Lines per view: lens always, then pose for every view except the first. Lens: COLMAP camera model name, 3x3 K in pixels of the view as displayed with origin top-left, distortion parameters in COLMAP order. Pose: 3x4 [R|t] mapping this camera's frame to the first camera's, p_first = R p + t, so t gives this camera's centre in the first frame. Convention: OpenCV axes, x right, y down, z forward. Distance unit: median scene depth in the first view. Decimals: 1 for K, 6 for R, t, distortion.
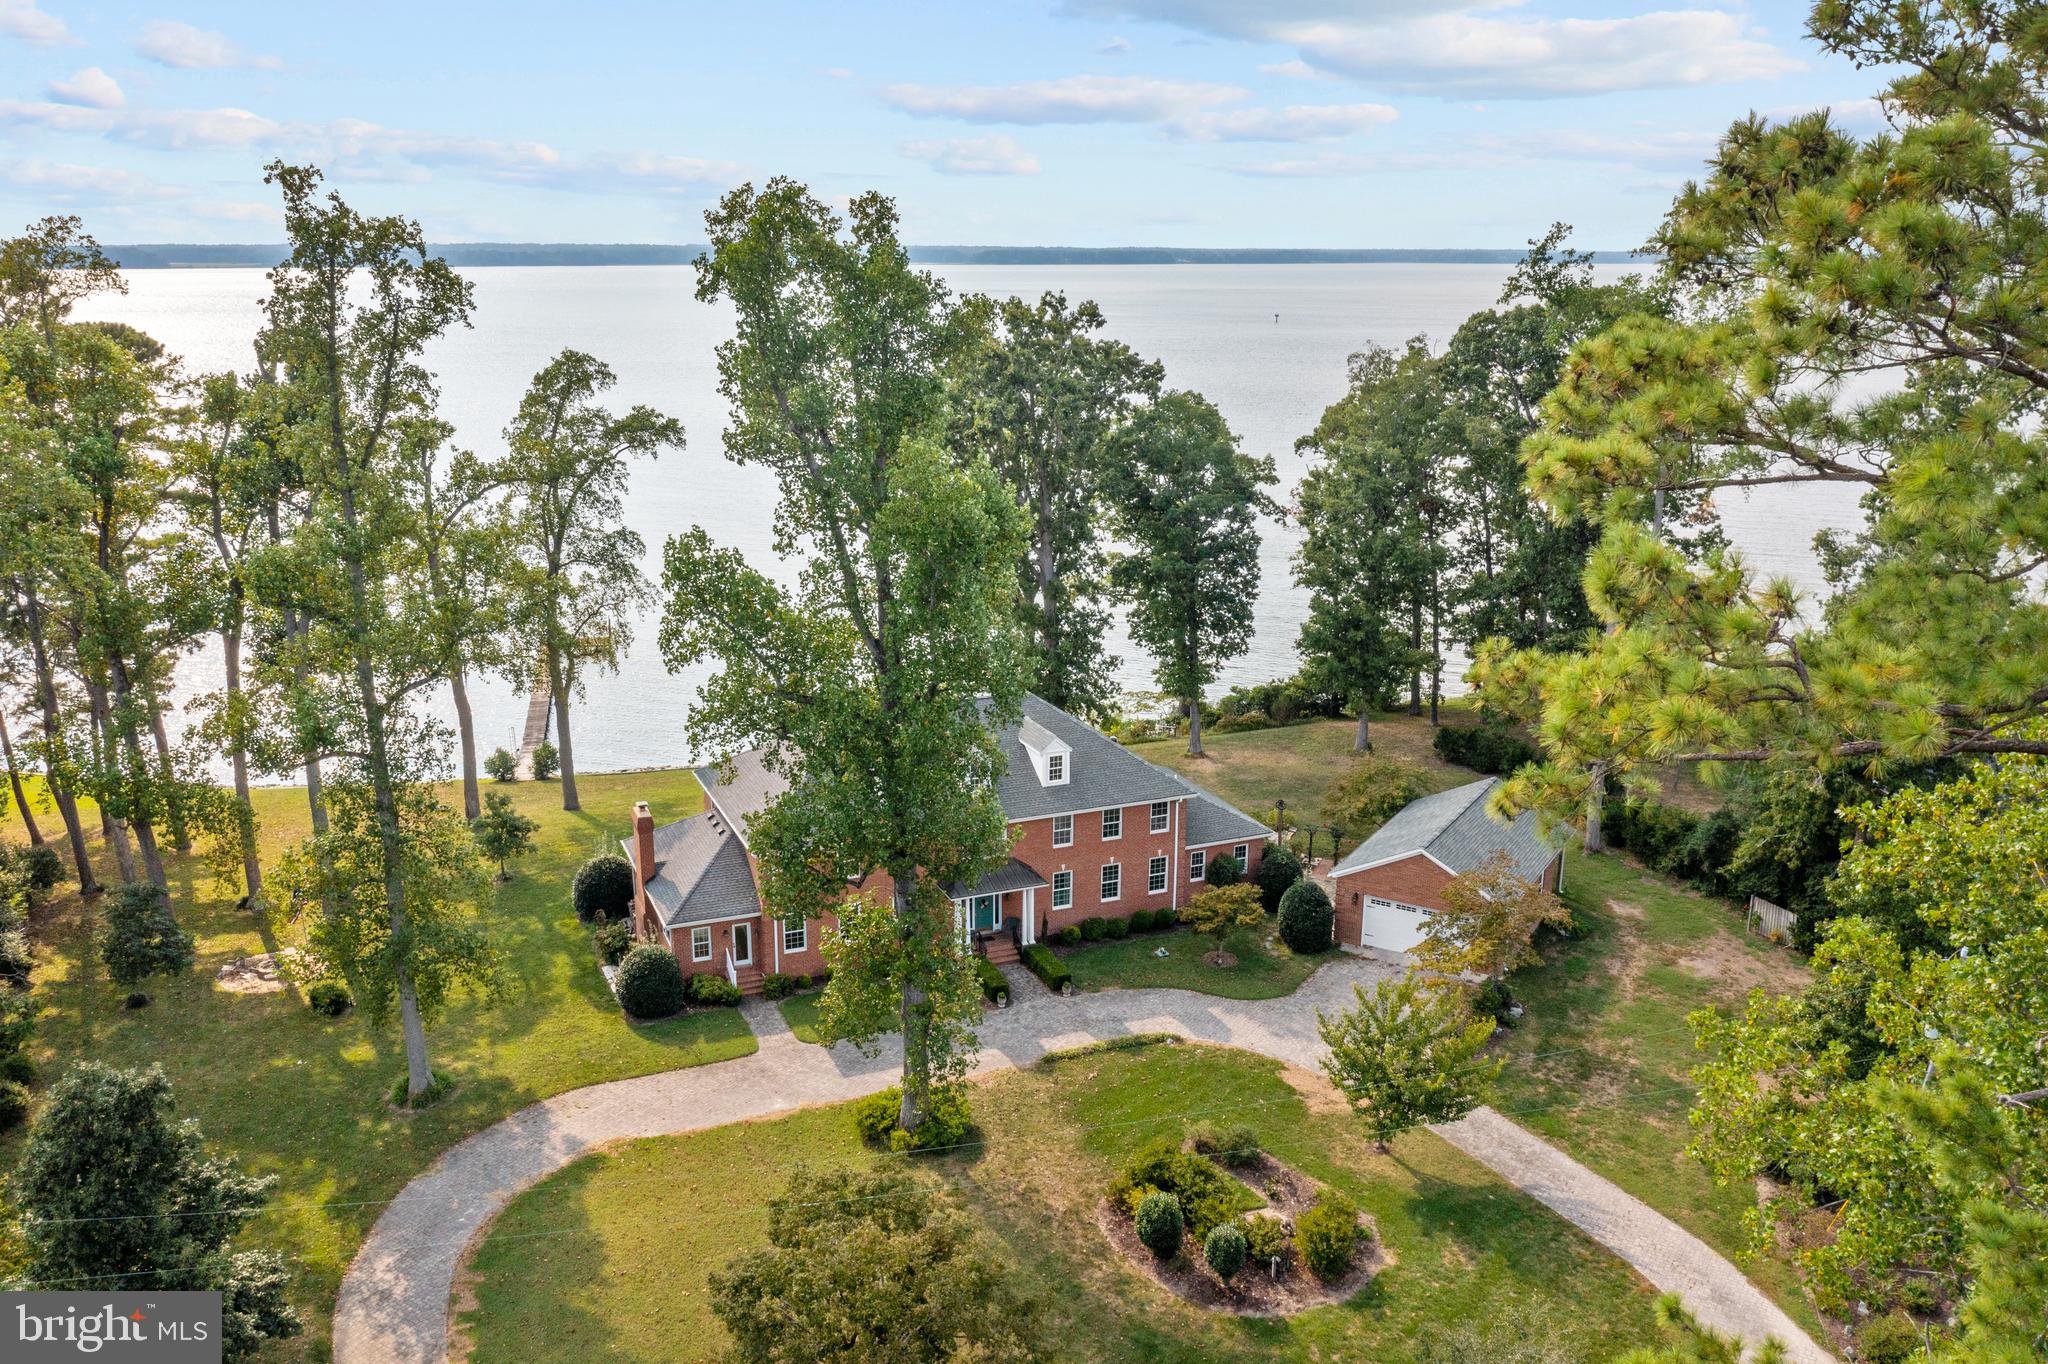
lens RADIAL K [[1619.3, 0, 1018.1], [0, 1619.3, 686.7], [0, 0, 1]] dist [-0.028039, 0.004699]
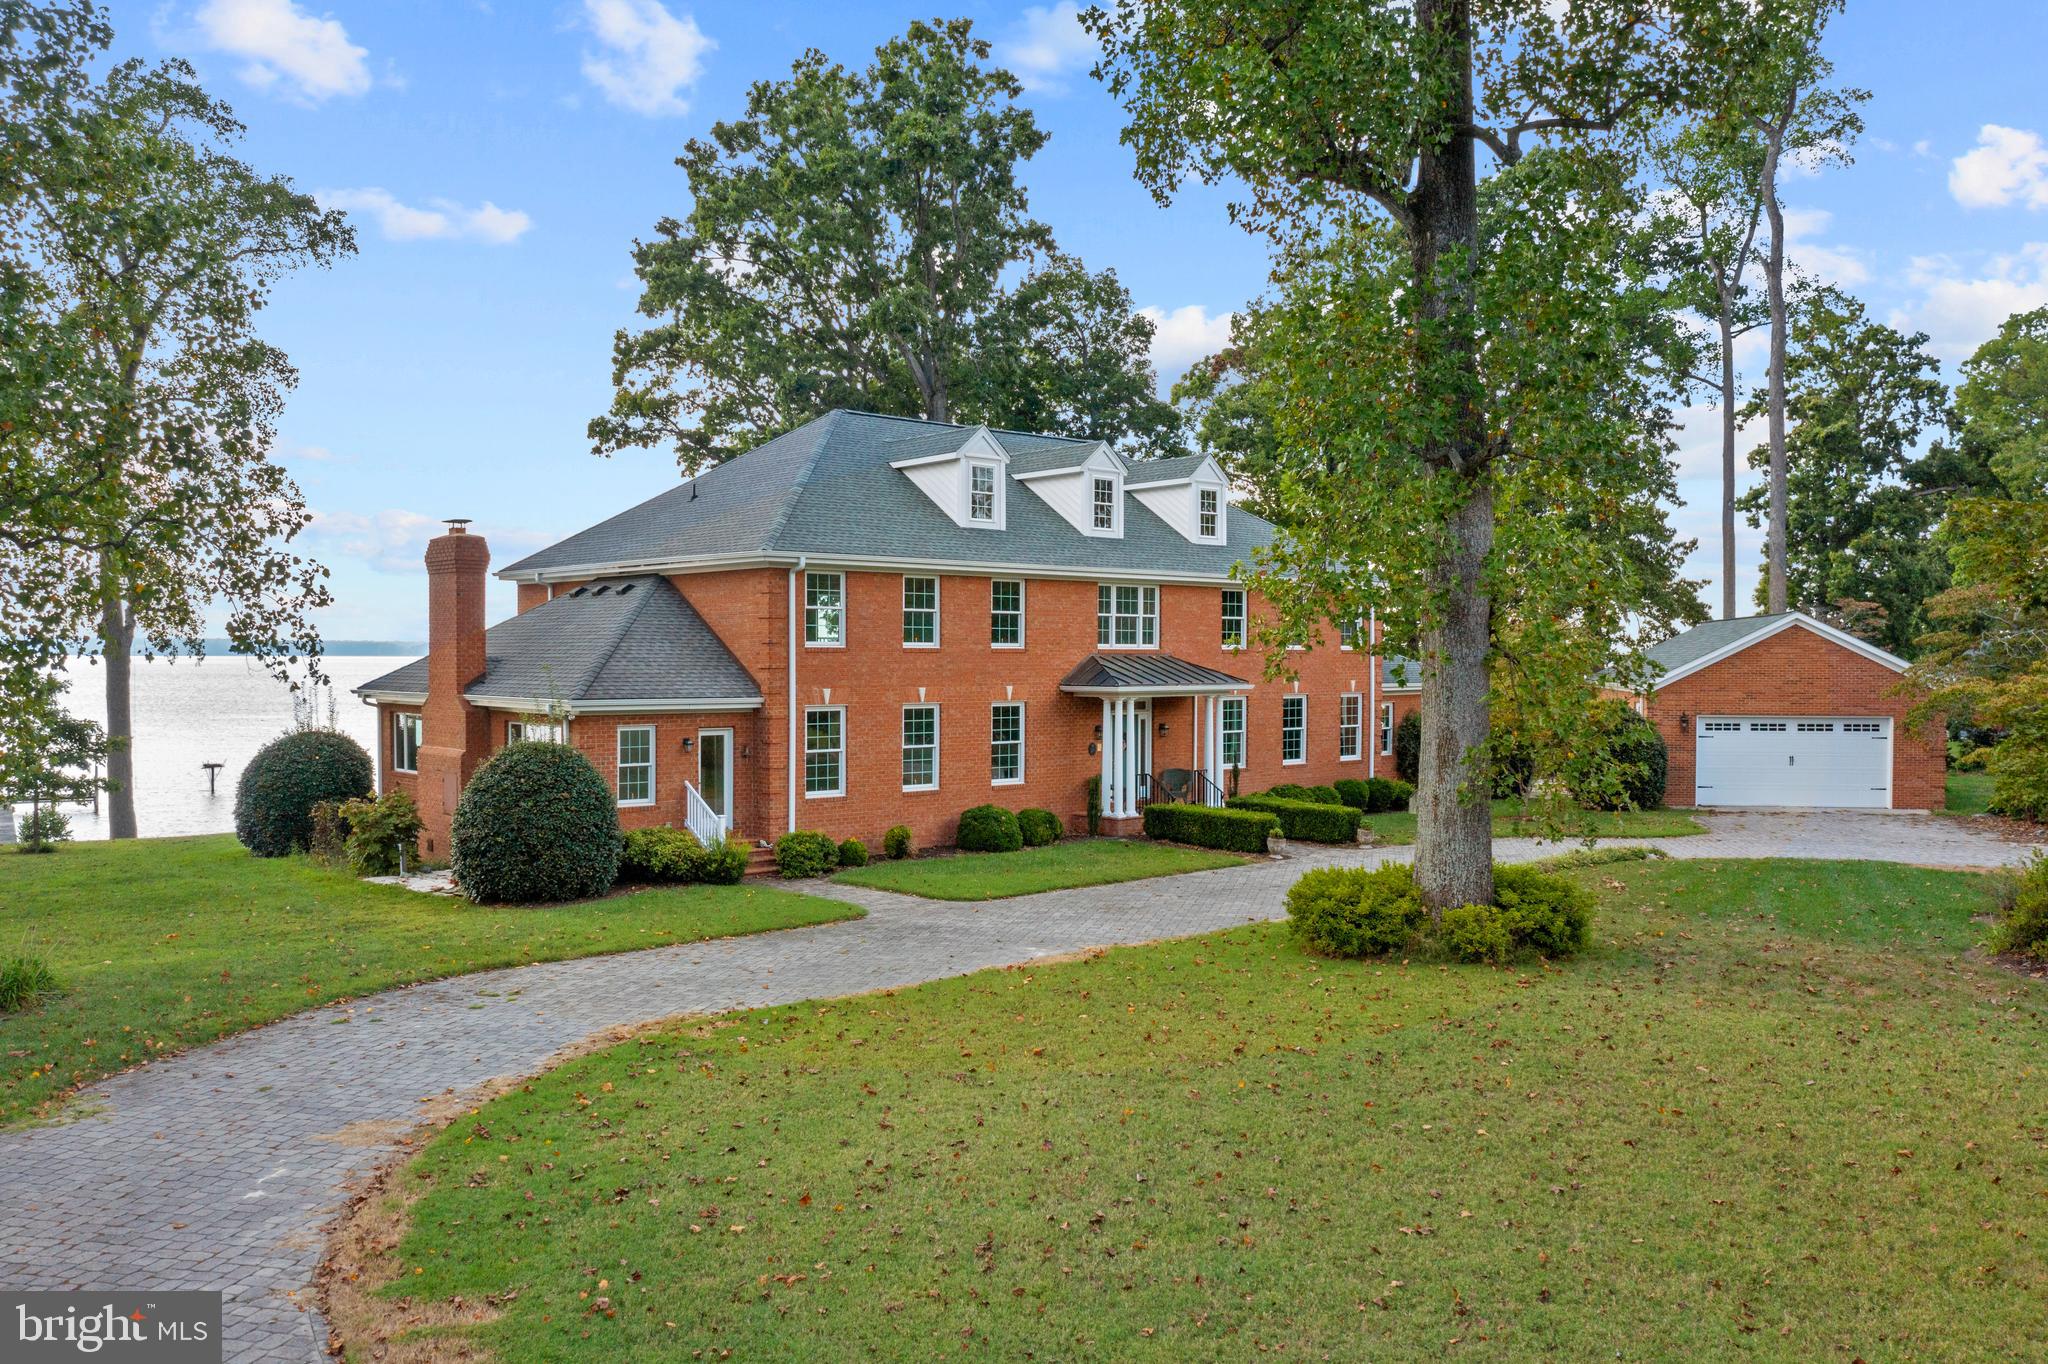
lens RADIAL K [[1620.2, 0, 1020.9], [0, 1620.2, 685.8], [0, 0, 1]] dist [-0.016394, -0.000993]
pose [[0.943907, -0.009070, 0.330088, -0.243867], [0.087985, 0.970393, -0.224934, 0.248558], [-0.318275, 0.241360, 0.916759, 0.554582]]
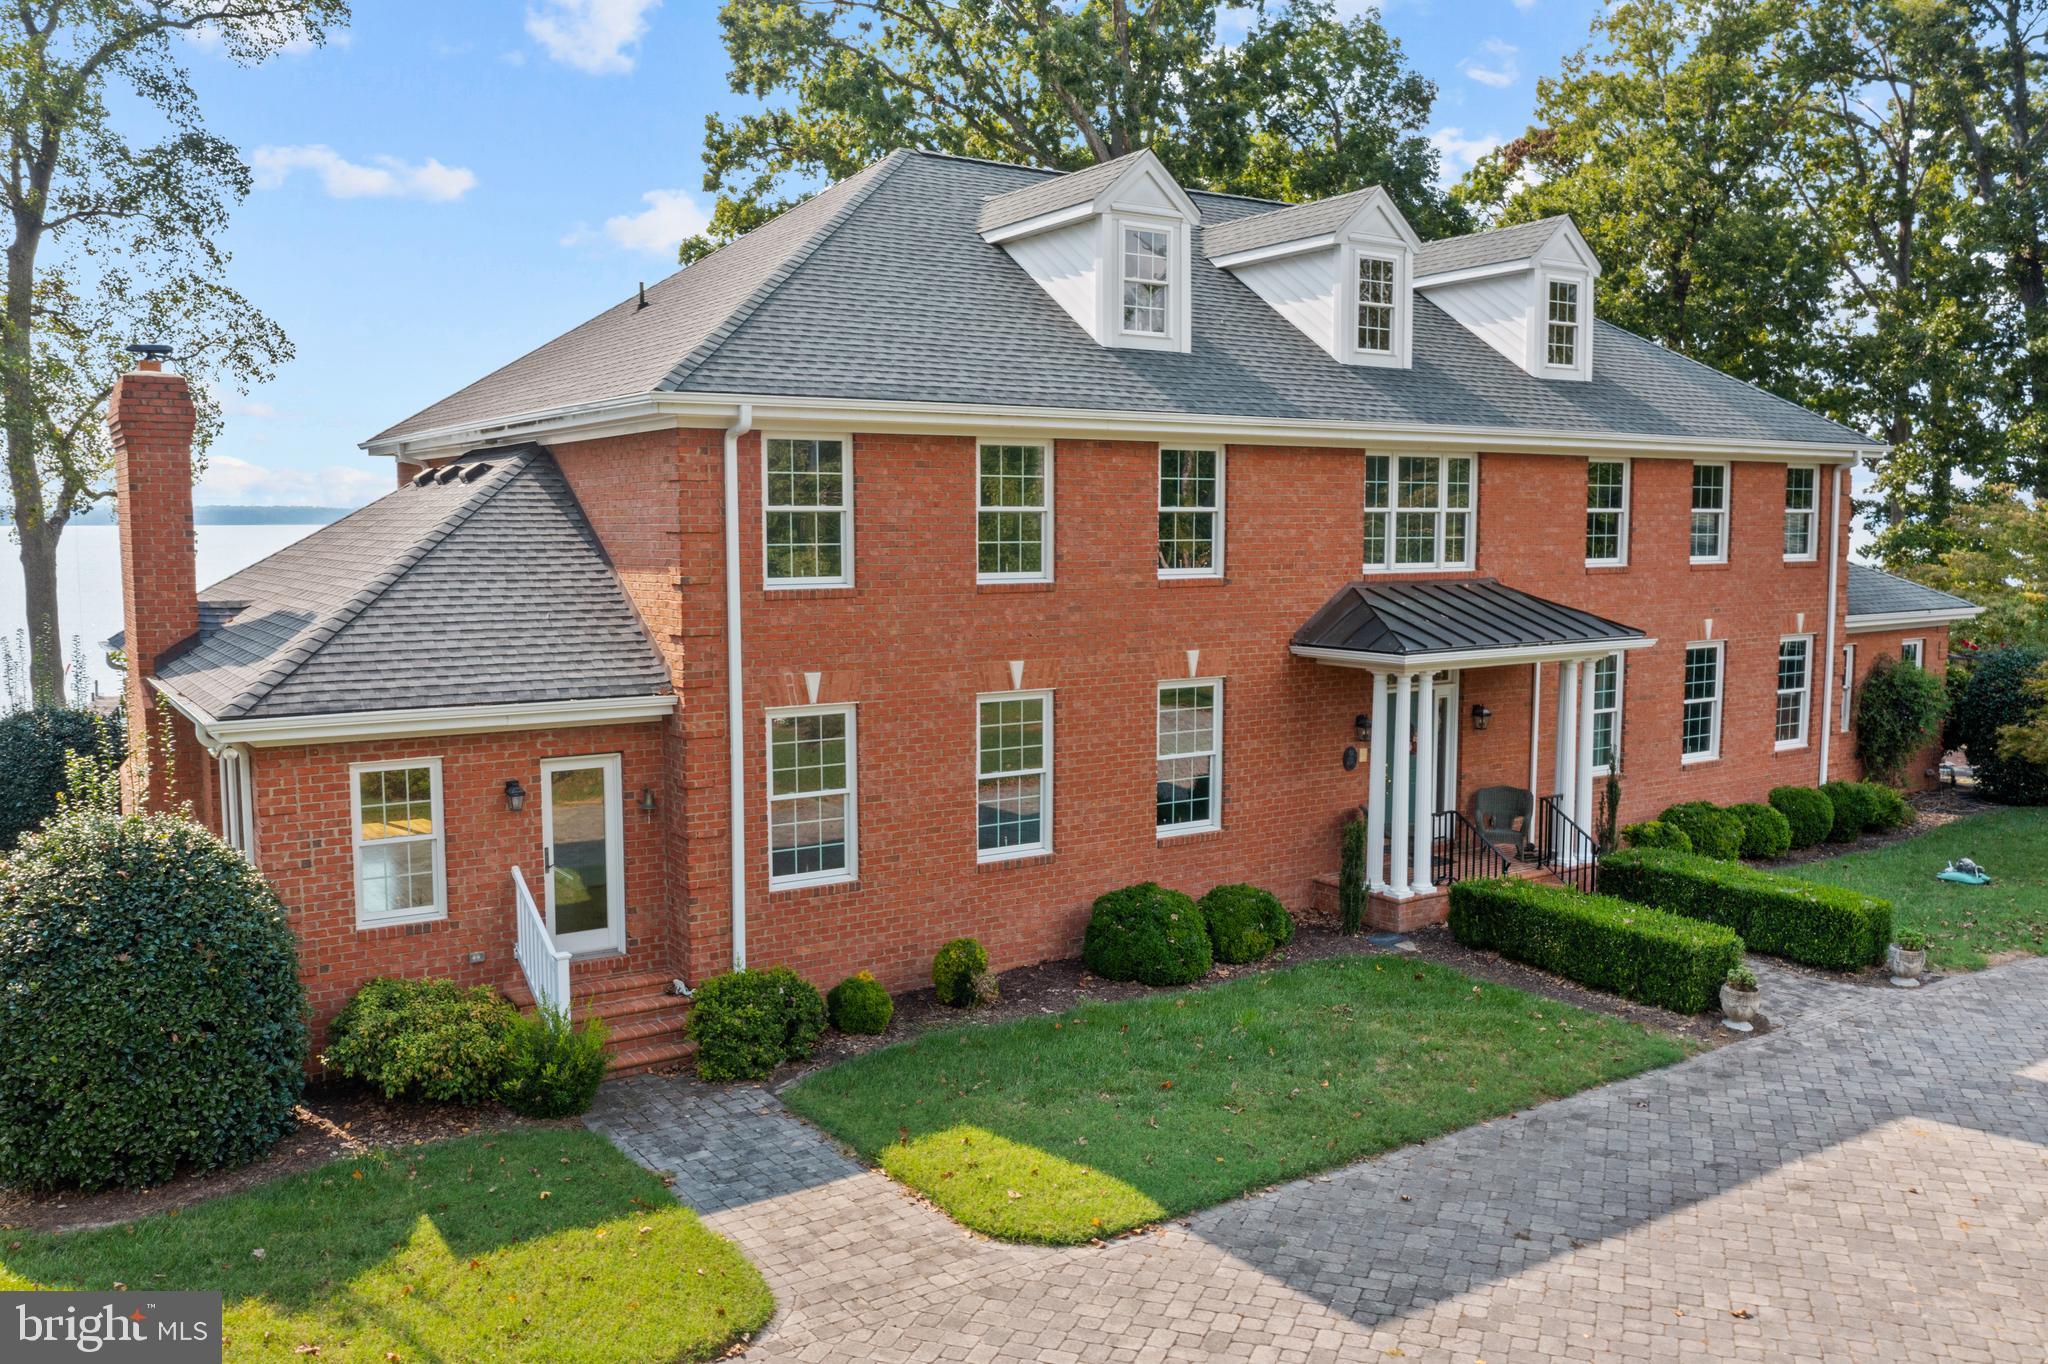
lens RADIAL K [[1634.7, 0, 1015.1], [0, 1634.7, 679.7], [0, 0, 1]] dist [-0.031313, 0.005448]
pose [[0.982513, -0.024601, 0.184561, -0.155056], [0.054404, 0.985907, -0.158204, 0.177330], [-0.178068, 0.165478, 0.970004, 0.773999]]
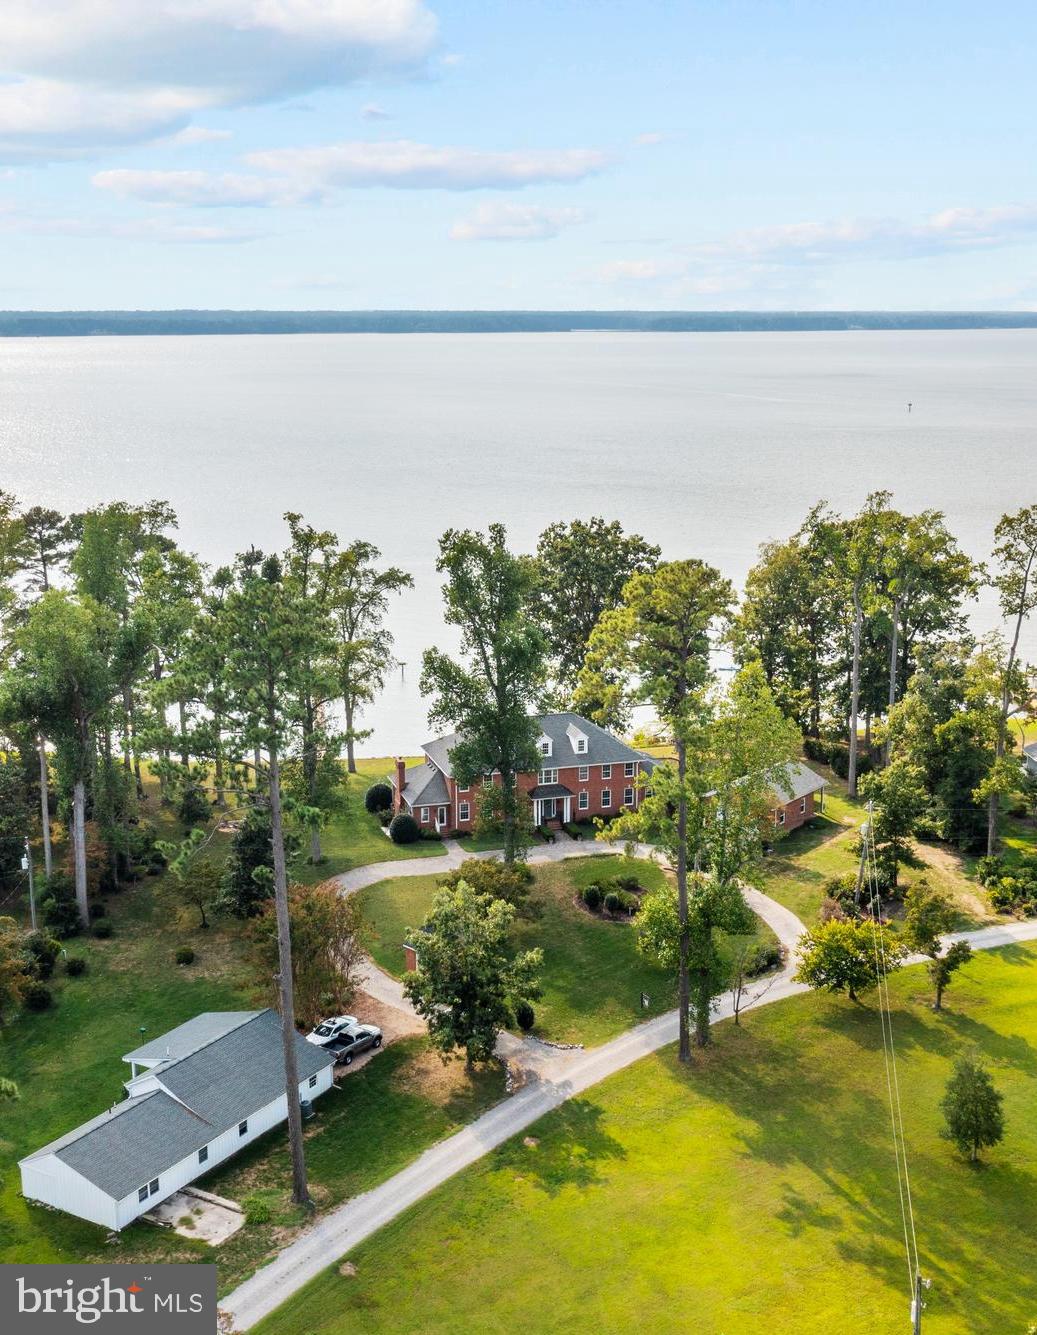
lens RADIAL K [[1624.5, 0, 518.5], [0, 1624.5, 706.1], [0, 0, 1]] dist [0.007650, 0.000749]
pose [[0.994264, 0.018516, -0.105339, 0.186404], [-0.020726, 0.999587, -0.019927, 0.045331], [0.104927, 0.021996, 0.994237, -1.345916]]
